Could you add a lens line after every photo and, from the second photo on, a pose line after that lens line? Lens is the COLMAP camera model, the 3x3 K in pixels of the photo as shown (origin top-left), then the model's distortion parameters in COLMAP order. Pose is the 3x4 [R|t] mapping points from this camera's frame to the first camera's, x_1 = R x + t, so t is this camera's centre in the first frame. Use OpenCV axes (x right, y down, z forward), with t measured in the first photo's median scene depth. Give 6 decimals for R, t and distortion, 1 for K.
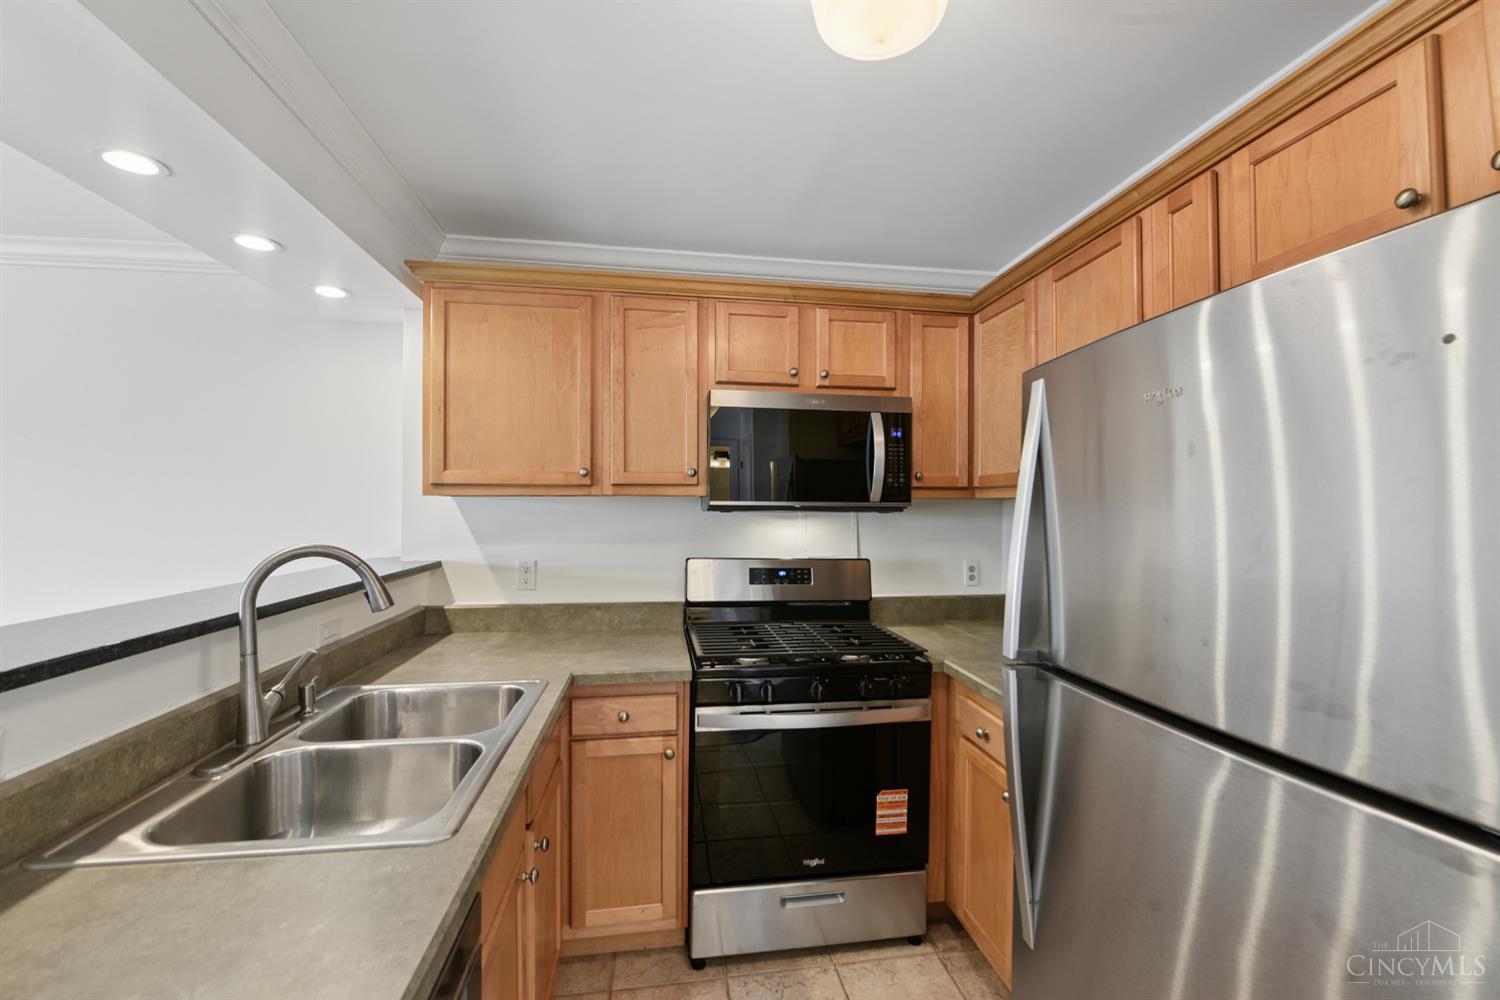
lens RADIAL K [[604.2, 0, 752.4], [0, 604.2, 508.0], [0, 0, 1]] dist [-0.009622, -0.000313]
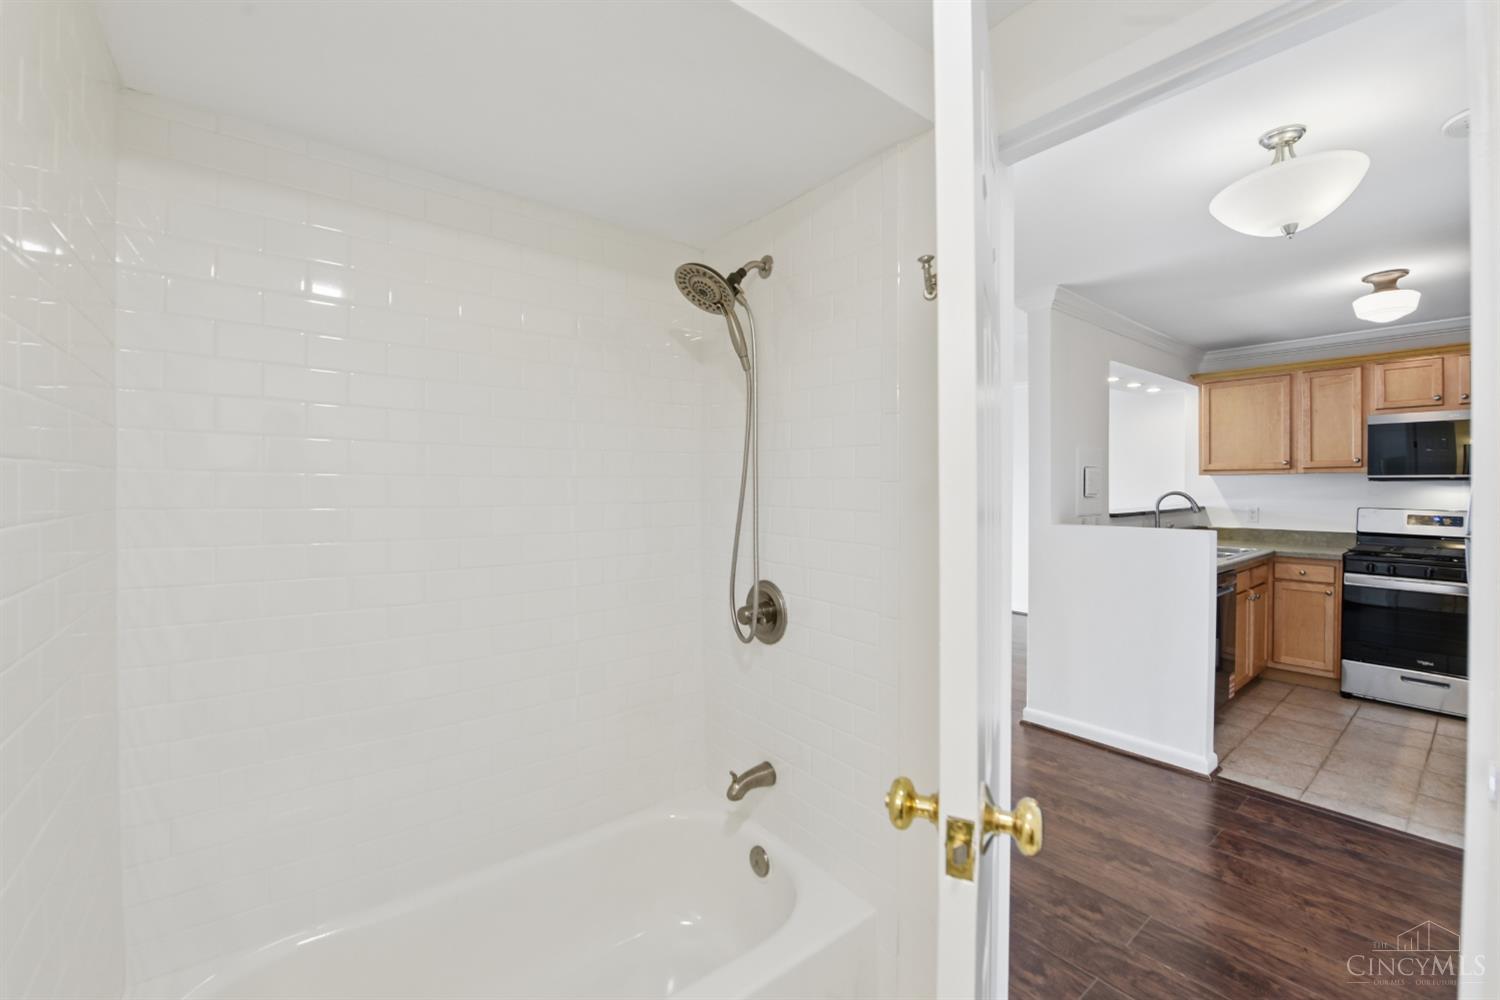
lens RADIAL K [[604.2, 0, 789.3], [0, 604.2, 494.1], [0, 0, 1]] dist [-0.009622, -0.000313]
pose [[0.520753, 0.006281, -0.853684, 0.576398], [0.008884, 0.999879, 0.012776, 0.007045], [0.853661, -0.014237, 0.520634, -1.480813]]
